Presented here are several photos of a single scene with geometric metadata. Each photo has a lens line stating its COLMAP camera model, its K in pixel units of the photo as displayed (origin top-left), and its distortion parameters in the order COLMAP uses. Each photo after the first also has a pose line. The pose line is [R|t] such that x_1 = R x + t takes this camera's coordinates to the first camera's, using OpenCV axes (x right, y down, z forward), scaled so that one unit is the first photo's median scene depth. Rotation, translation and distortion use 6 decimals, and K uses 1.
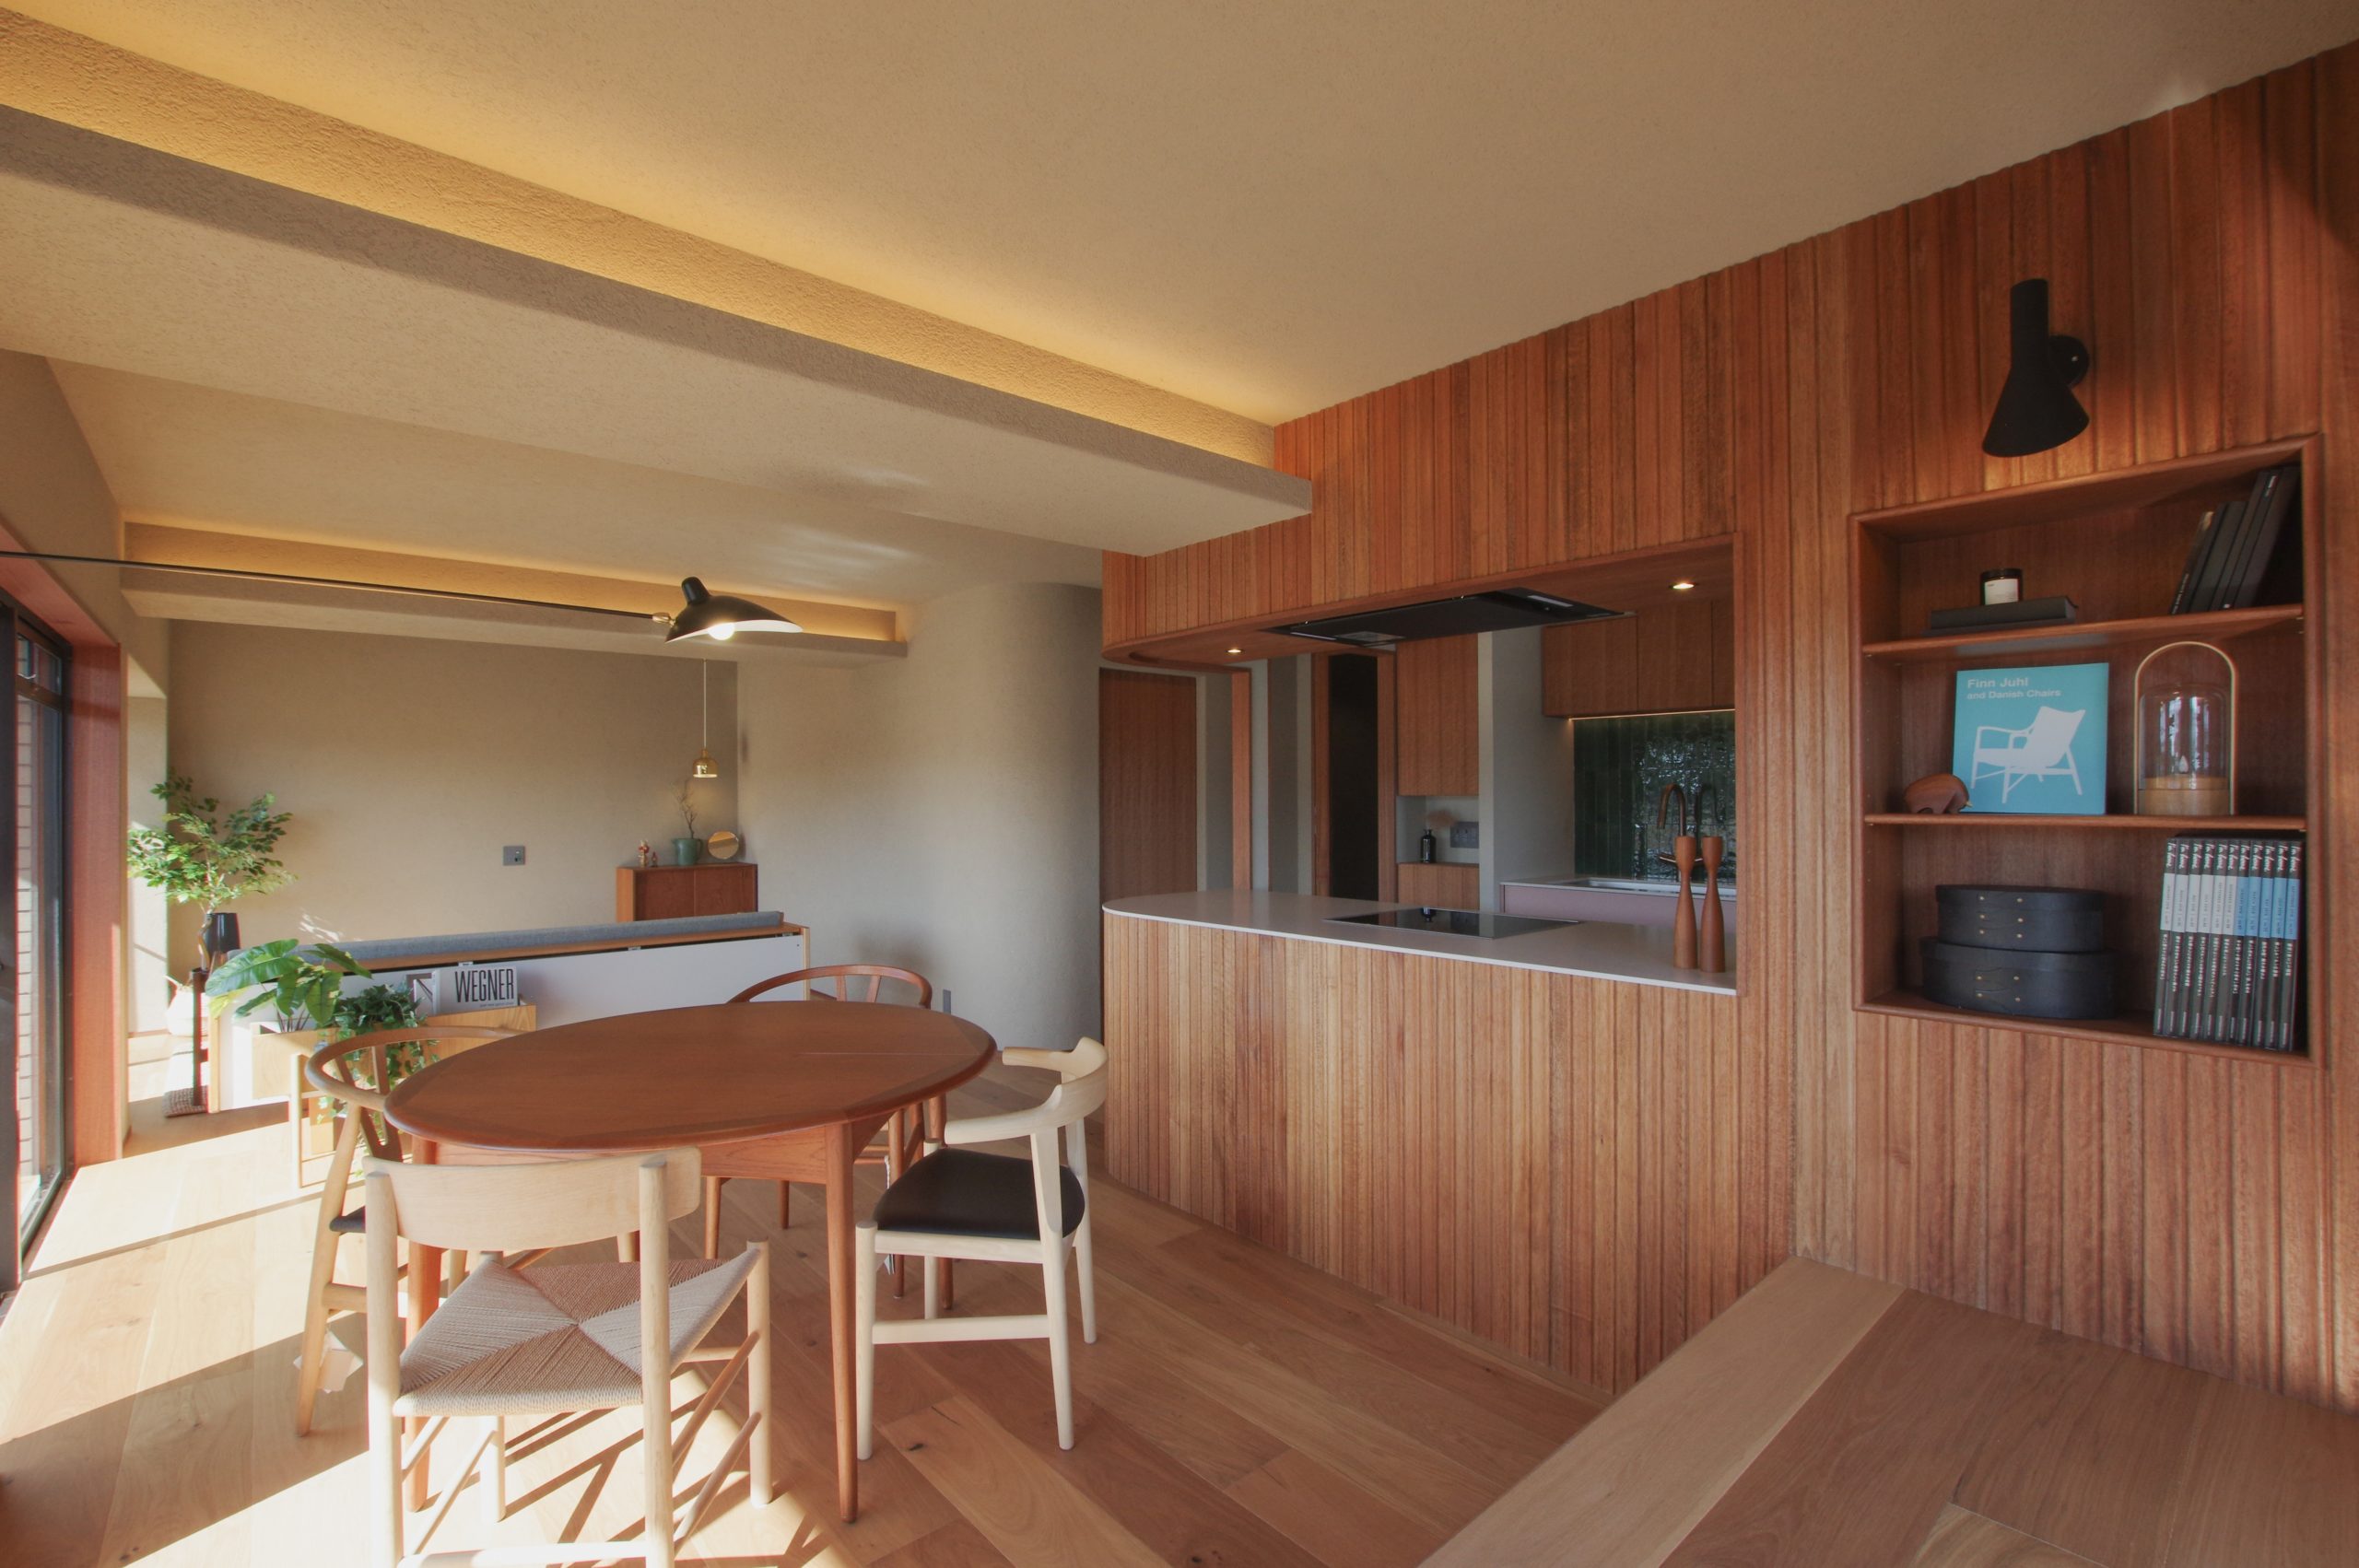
lens RADIAL K [[1056.5, 0, 1179.5], [0, 1056.5, 784.0], [0, 0, 1]] dist [-0.001290, -0.000175]
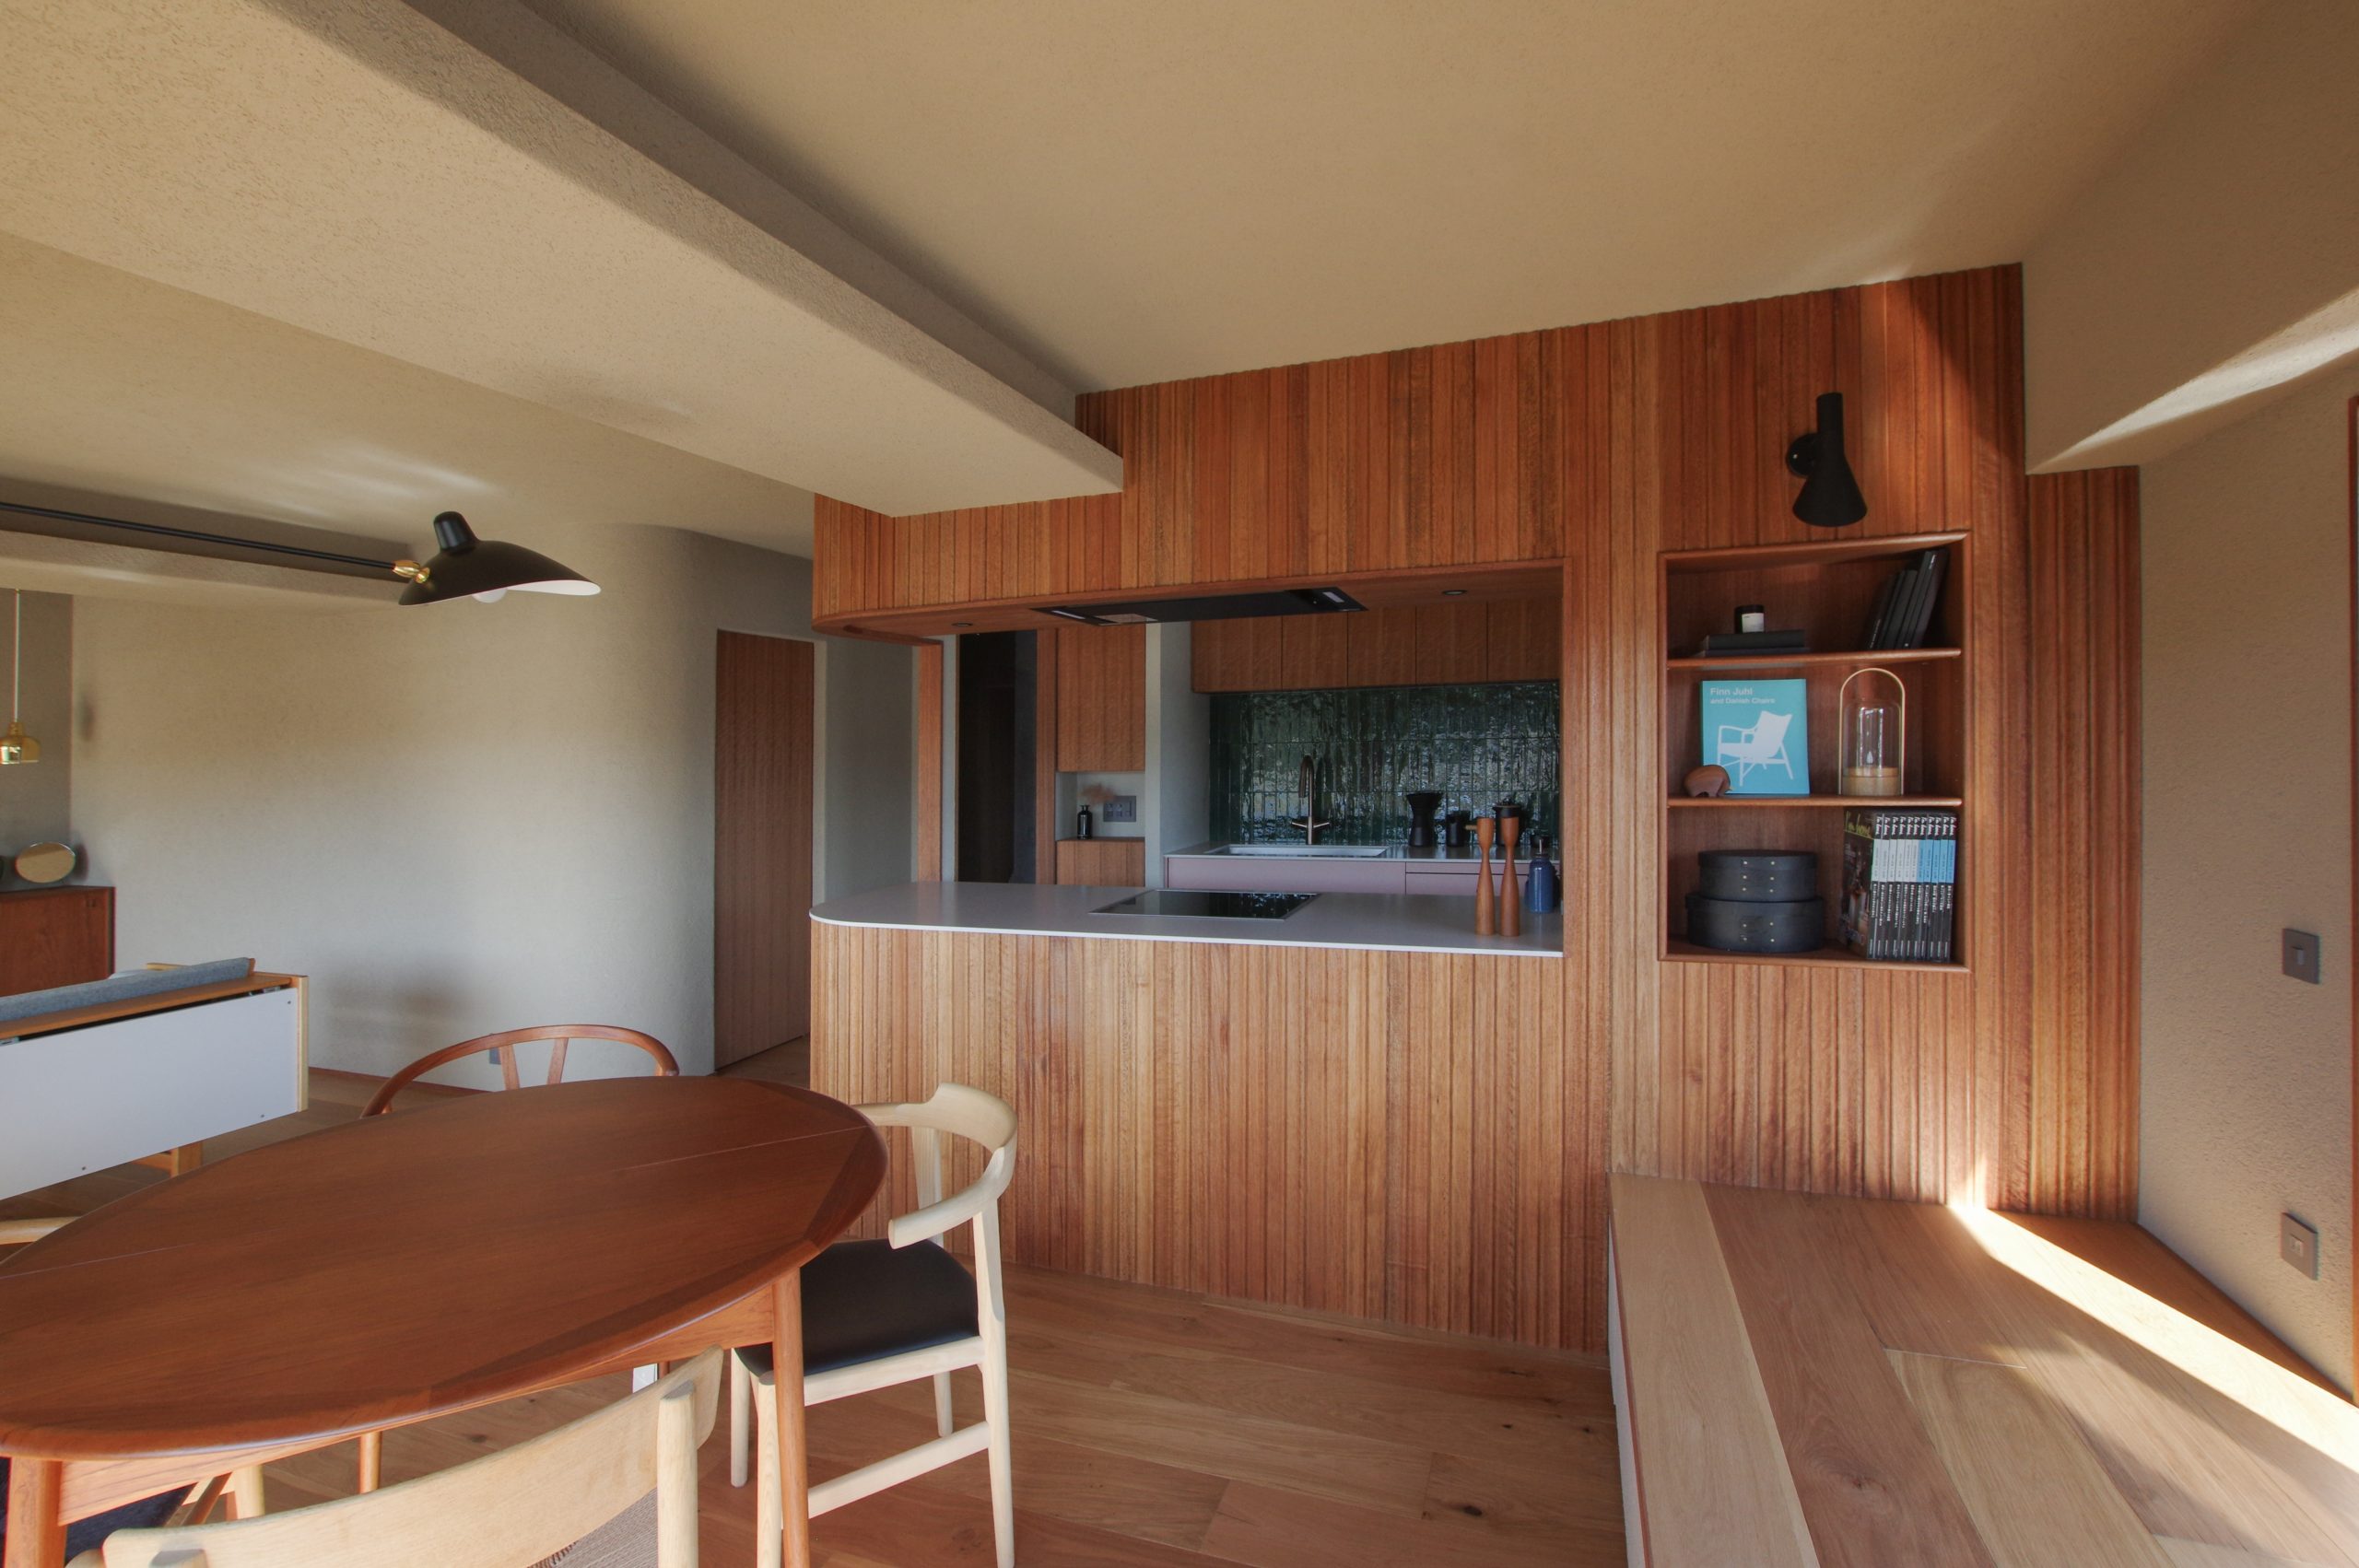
lens RADIAL K [[1070.7, 0, 1194.0], [0, 1070.7, 736.1], [0, 0, 1]] dist [-0.002029, -0.000119]
pose [[0.878641, -0.009653, 0.477386, -0.383290], [0.012861, 0.999911, -0.003452, -0.042495], [-0.477310, 0.009172, 0.878687, 0.161098]]
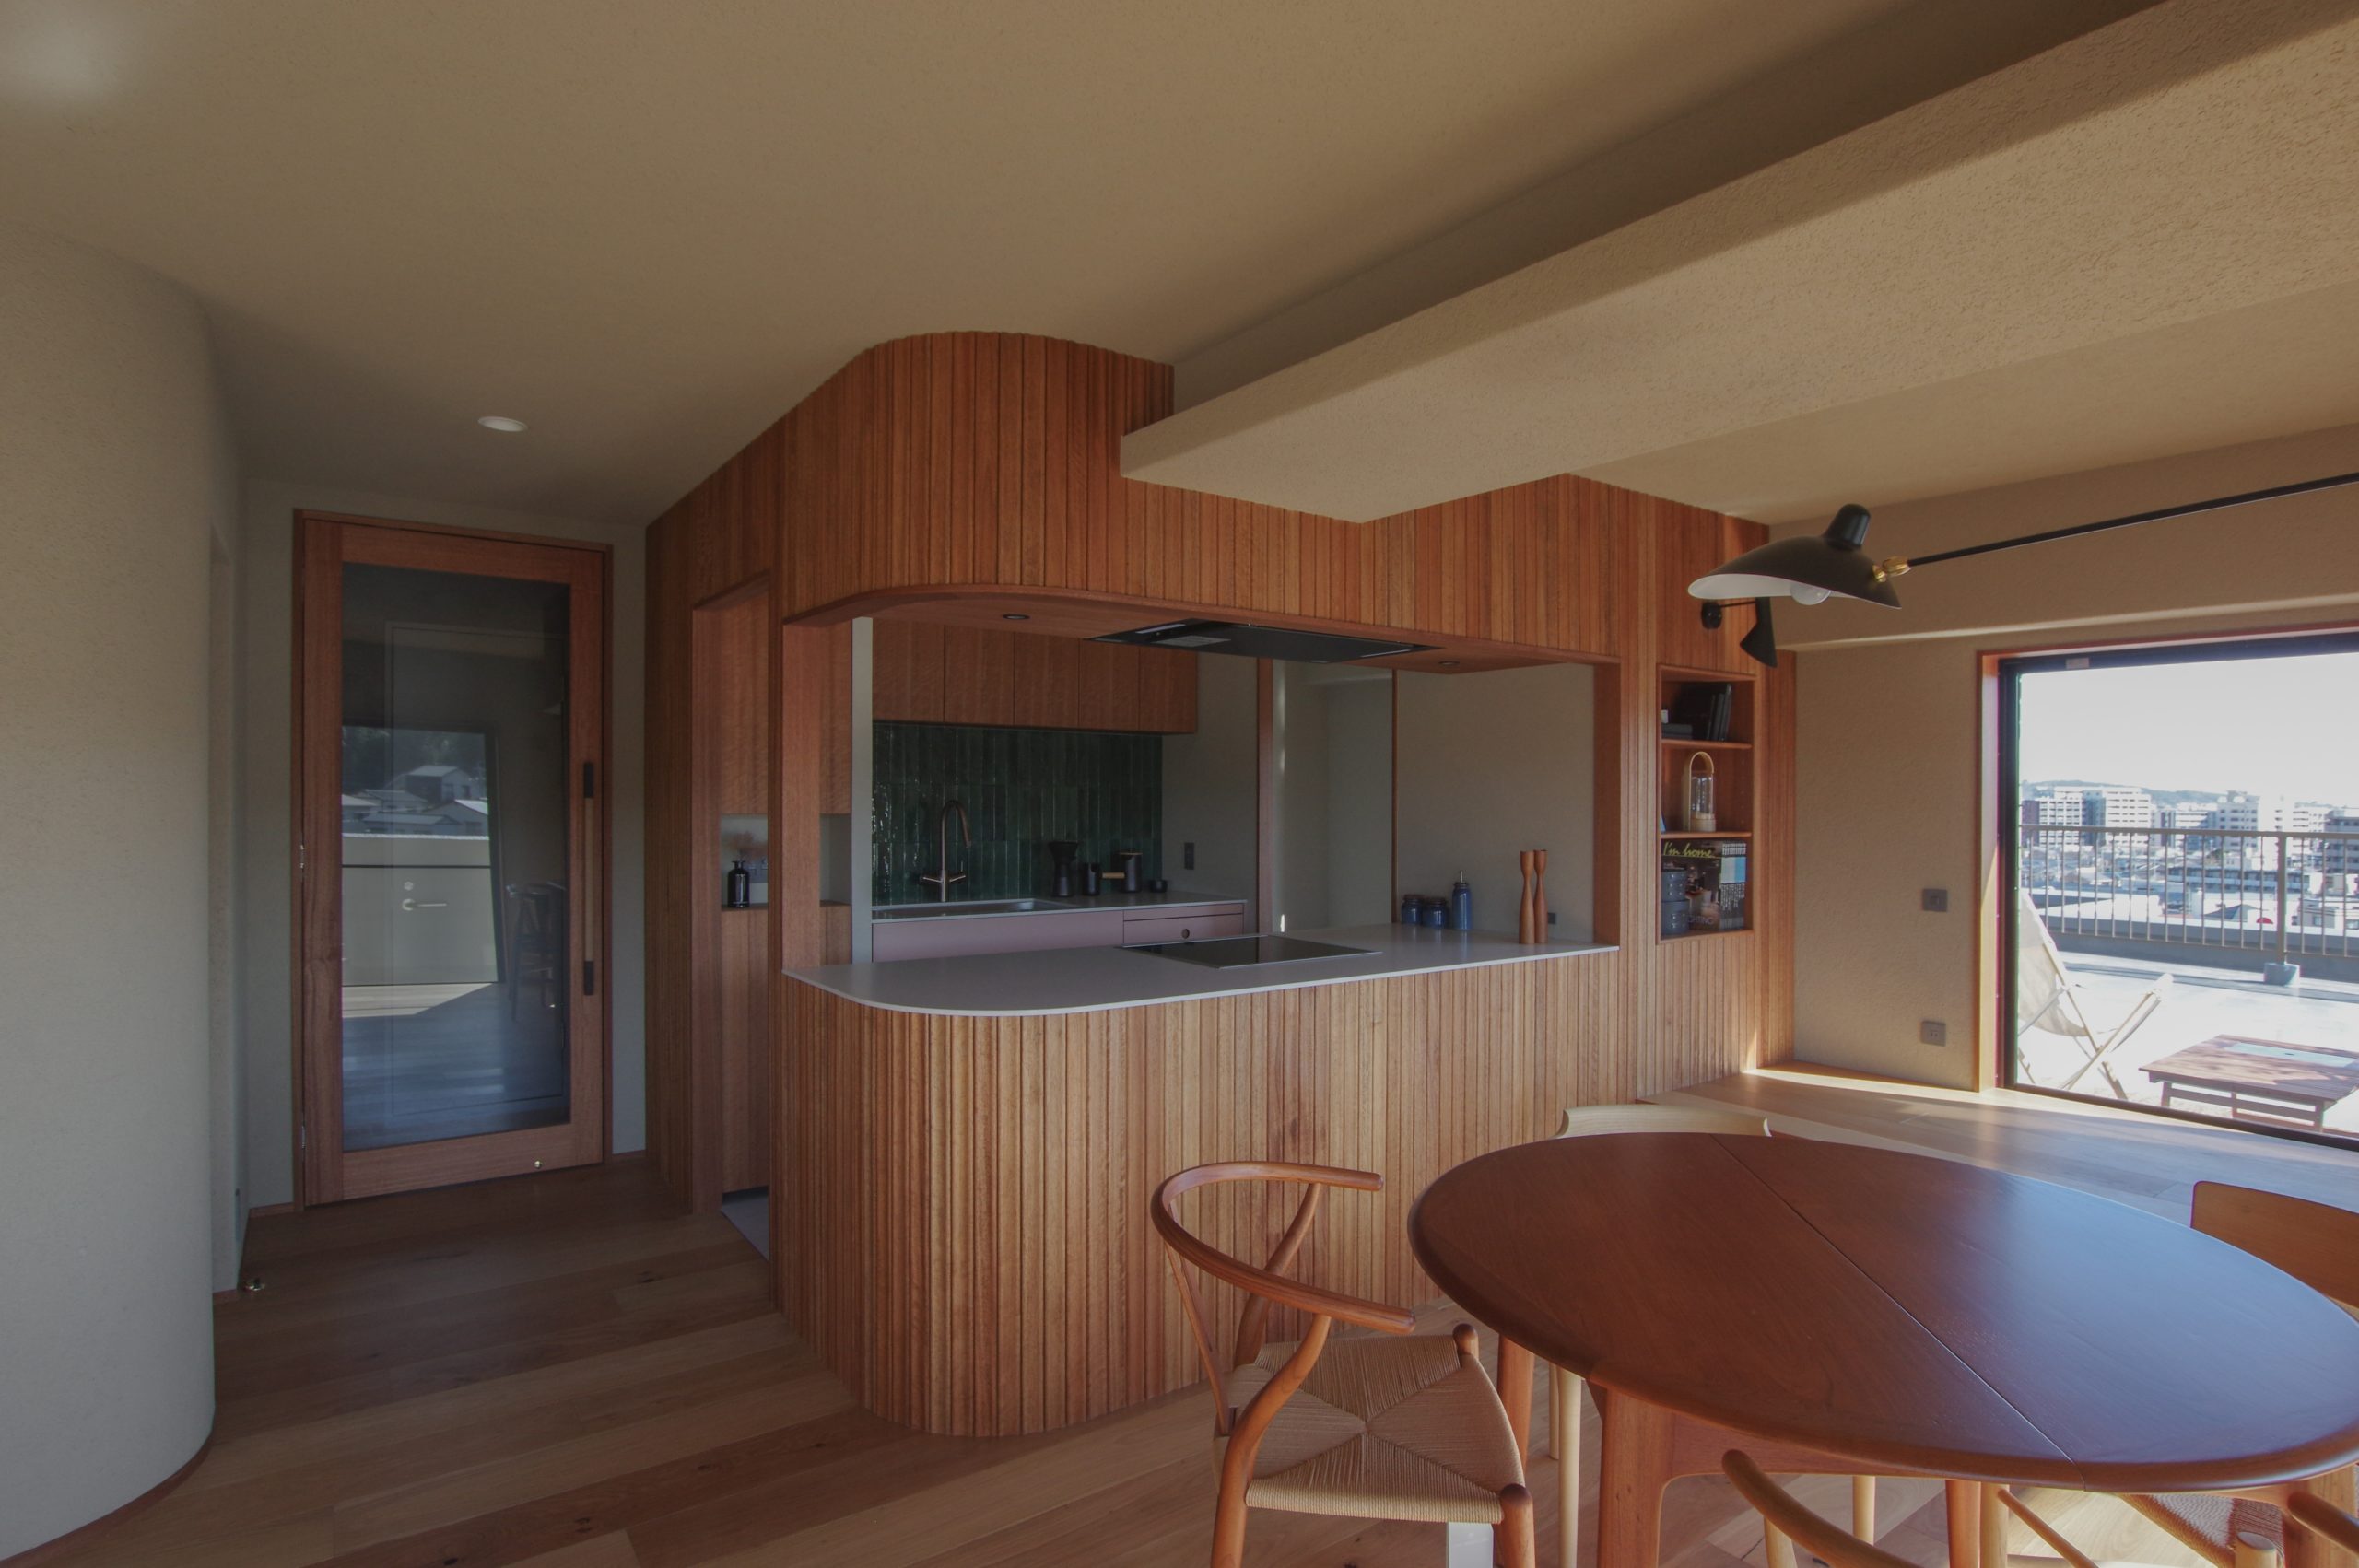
lens RADIAL K [[1177.1, 0, 1185.0], [0, 1177.1, 803.1], [0, 0, 1]] dist [-0.001145, -0.000124]
pose [[0.108781, -0.000475, 0.994066, -1.300502], [-0.018963, 0.999817, 0.002553, -0.011834], [-0.993885, -0.019128, 0.108752, 1.462541]]
